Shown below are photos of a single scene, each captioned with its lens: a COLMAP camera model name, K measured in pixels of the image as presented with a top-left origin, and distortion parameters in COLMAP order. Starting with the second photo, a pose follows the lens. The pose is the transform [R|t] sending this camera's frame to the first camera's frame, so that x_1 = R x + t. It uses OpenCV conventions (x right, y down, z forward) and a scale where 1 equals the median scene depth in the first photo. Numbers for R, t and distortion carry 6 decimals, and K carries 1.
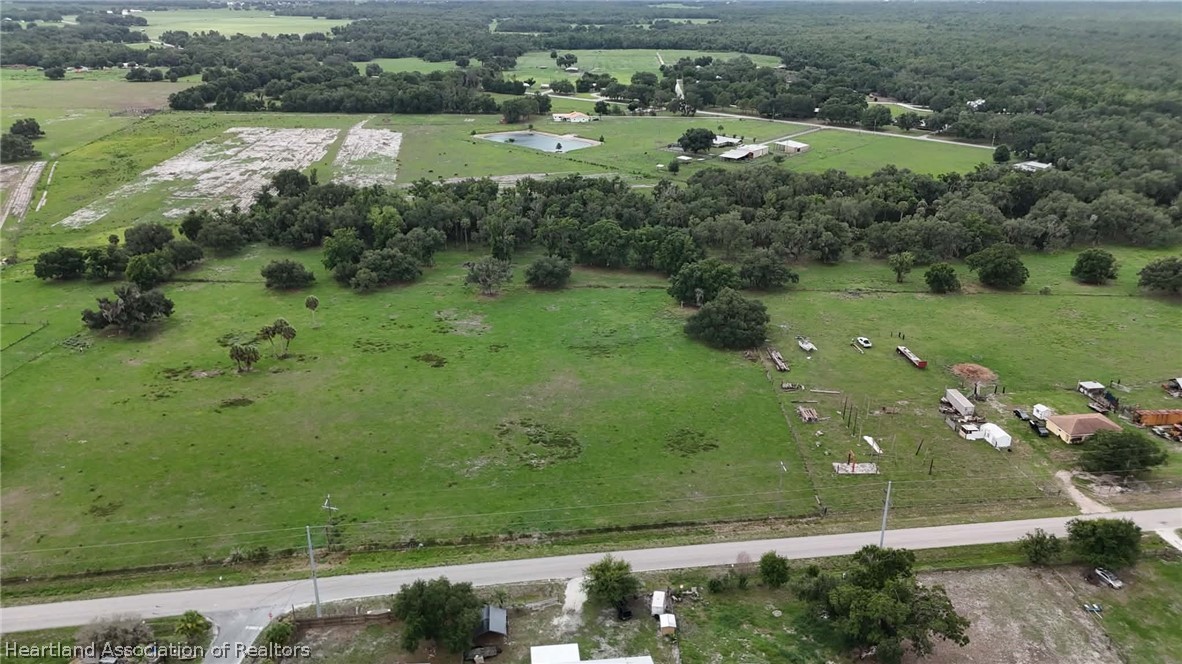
lens RADIAL K [[881.3, 0, 591.0], [0, 881.3, 332.0], [0, 0, 1]] dist [0.092919, -0.088802]
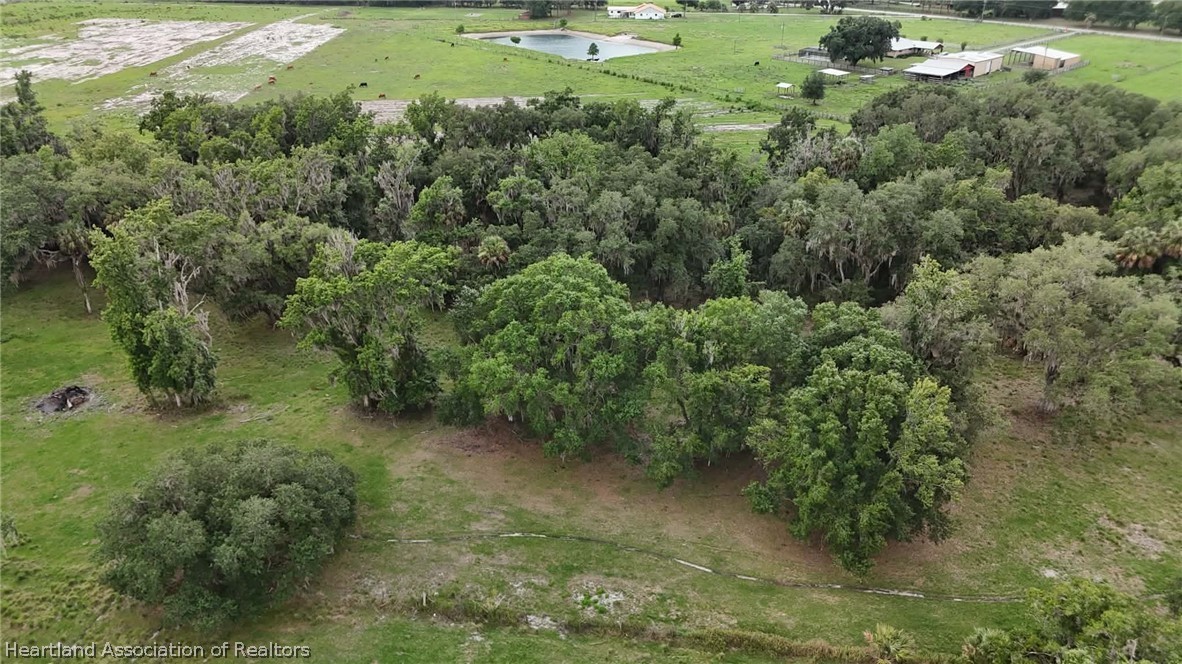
lens RADIAL K [[881.3, 0, 591.0], [0, 881.3, 332.0], [0, 0, 1]] dist [0.092919, -0.088802]
pose [[0.992352, 0.052627, -0.111661, 0.066715], [-0.045446, 0.996790, 0.065905, -0.153759], [0.114771, -0.060326, 0.991559, 0.939149]]
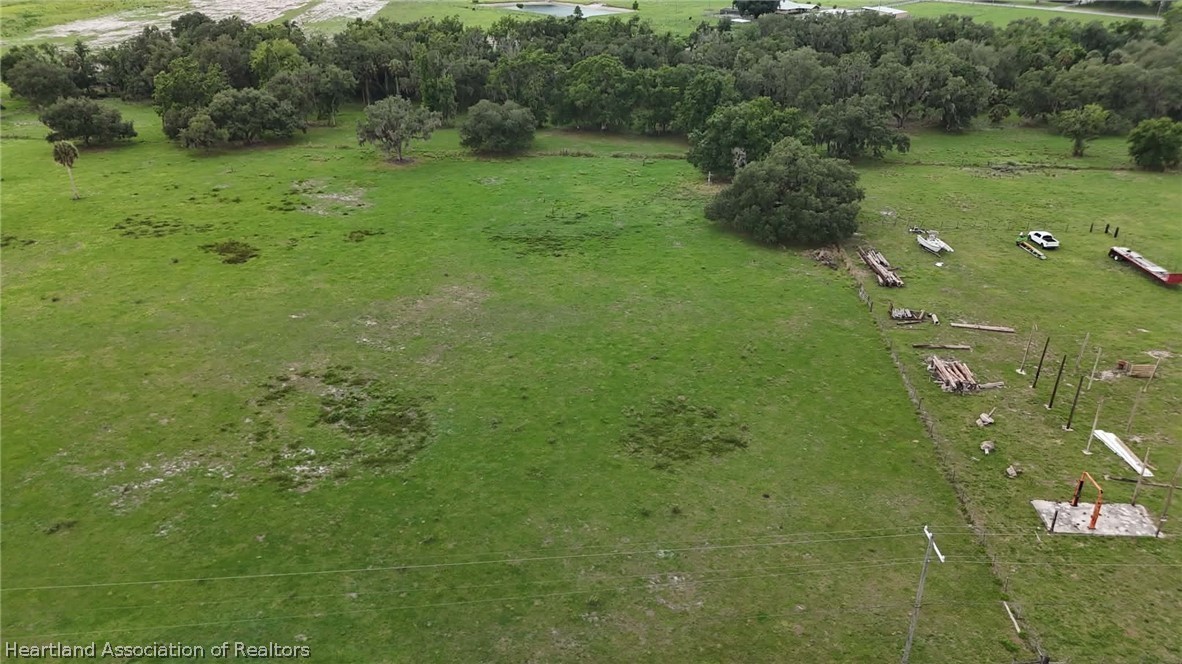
lens RADIAL K [[882.3, 0, 590.7], [0, 882.3, 343.5], [0, 0, 1]] dist [0.040005, -0.006787]
pose [[0.997376, 0.029030, -0.066321, 0.072292], [-0.023704, 0.996535, 0.079723, 0.036581], [0.068405, -0.077942, 0.994608, 0.433941]]
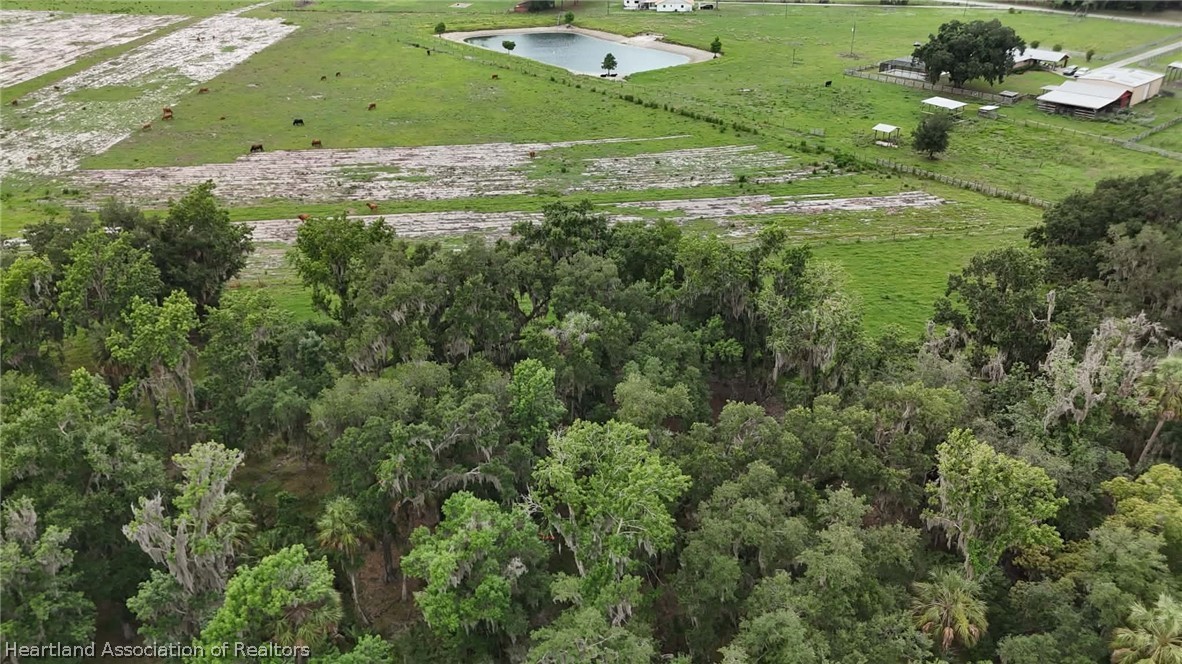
lens RADIAL K [[881.3, 0, 591.0], [0, 881.3, 332.0], [0, 0, 1]] dist [0.092919, -0.088802]
pose [[0.991922, 0.058360, -0.112623, 0.018919], [-0.047561, 0.994215, 0.096303, -0.259364], [0.117592, -0.090168, 0.988960, 1.203968]]
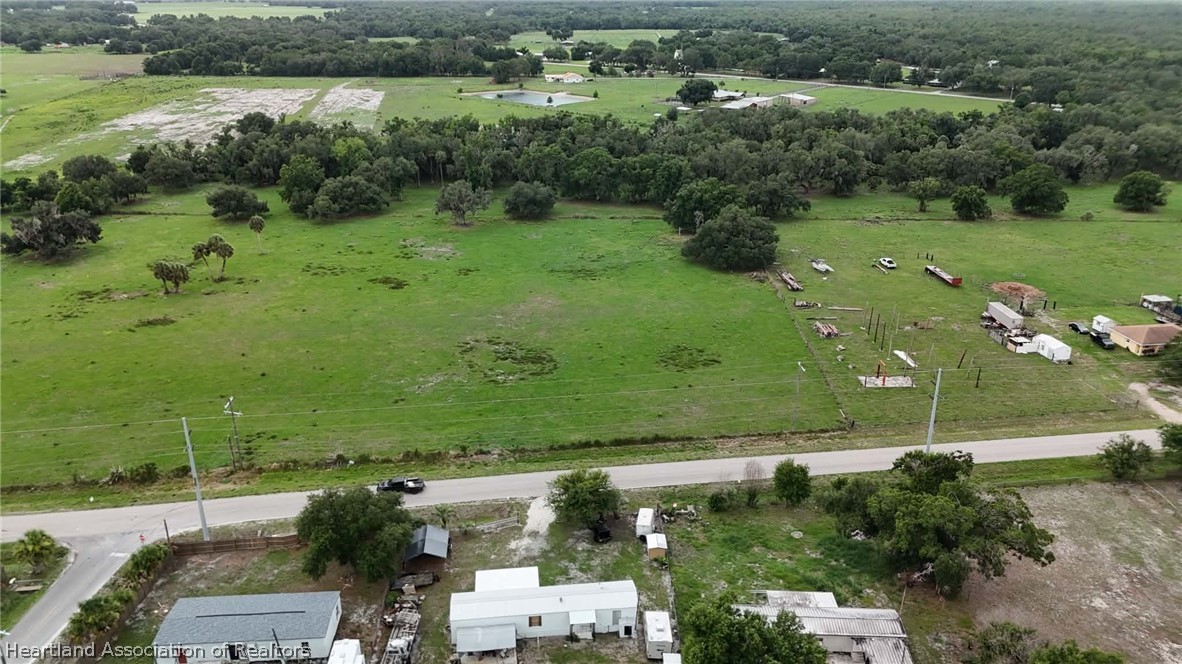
lens RADIAL K [[881.3, 0, 591.0], [0, 881.3, 332.0], [0, 0, 1]] dist [0.092919, -0.088802]
pose [[0.999980, -0.005835, -0.002298, 0.017079], [0.005836, 0.999983, 0.000161, 0.075621], [0.002297, -0.000175, 0.999997, 0.121483]]
